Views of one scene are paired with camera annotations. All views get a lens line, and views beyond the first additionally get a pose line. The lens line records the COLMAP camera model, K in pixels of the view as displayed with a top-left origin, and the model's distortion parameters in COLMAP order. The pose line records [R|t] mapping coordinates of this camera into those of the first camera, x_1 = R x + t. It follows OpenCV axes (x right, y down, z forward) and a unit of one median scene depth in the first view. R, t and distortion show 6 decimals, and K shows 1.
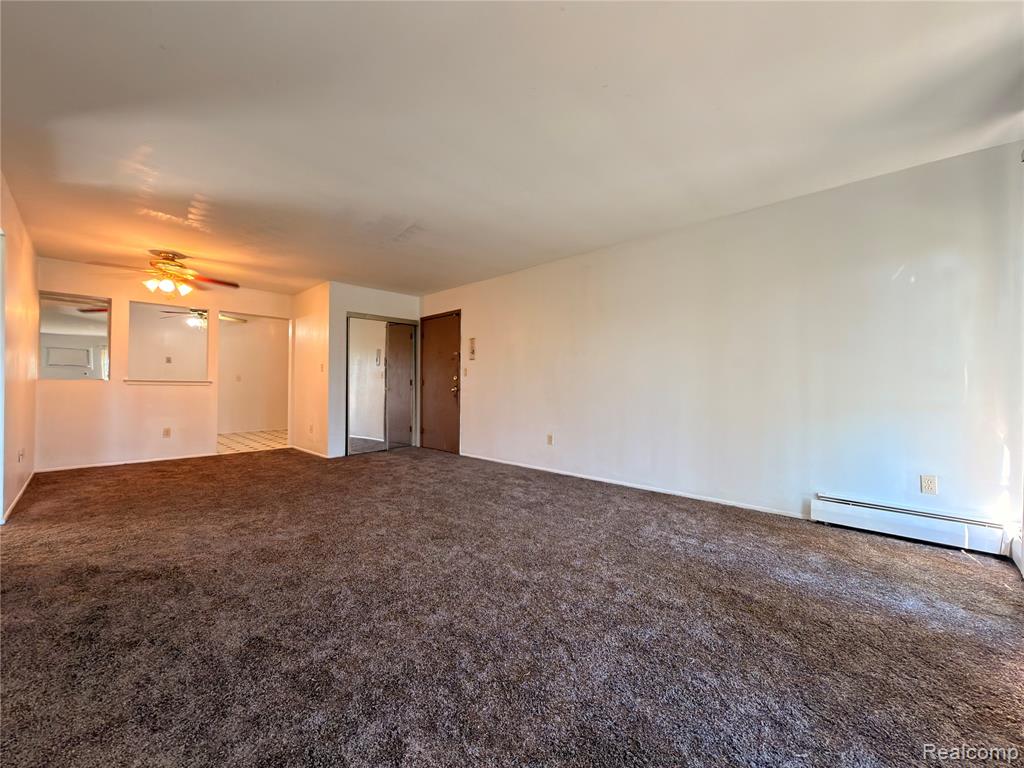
lens RADIAL K [[409.3, 0, 514.3], [0, 409.3, 385.7], [0, 0, 1]] dist [0.000530, 0.000622]
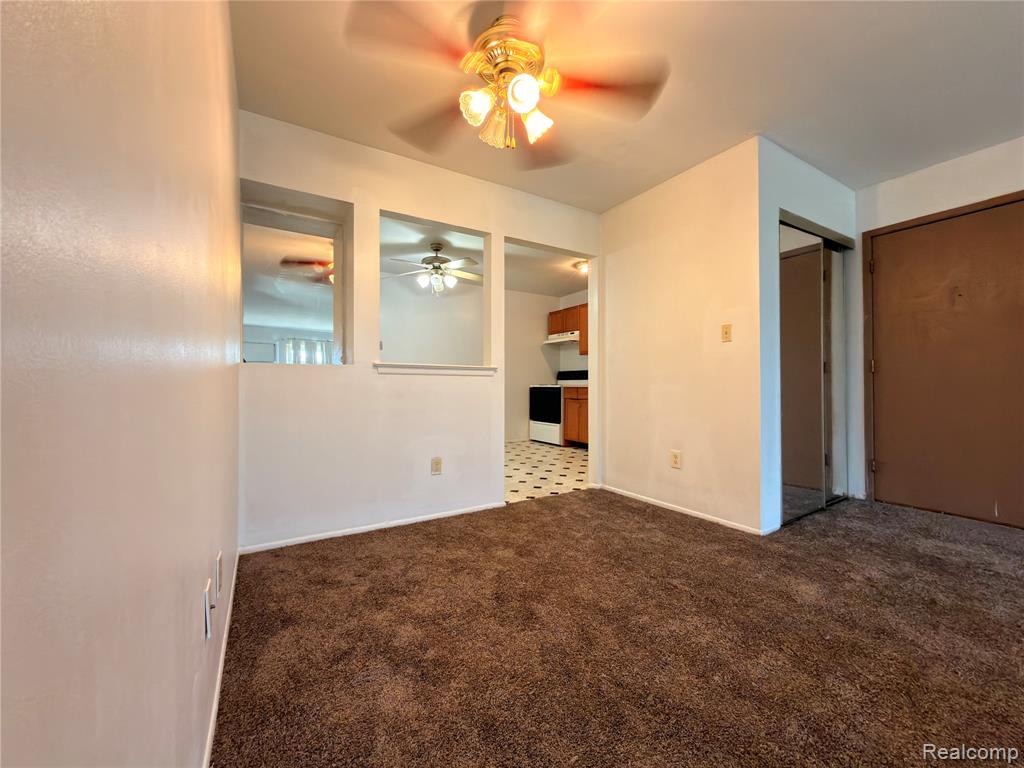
lens RADIAL K [[409.3, 0, 514.3], [0, 409.3, 385.7], [0, 0, 1]] dist [0.000530, 0.000622]
pose [[0.964224, -0.001621, -0.265085, -0.518956], [0.005710, 0.999876, 0.014656, 0.004717], [0.265029, -0.015645, 0.964114, 0.443973]]
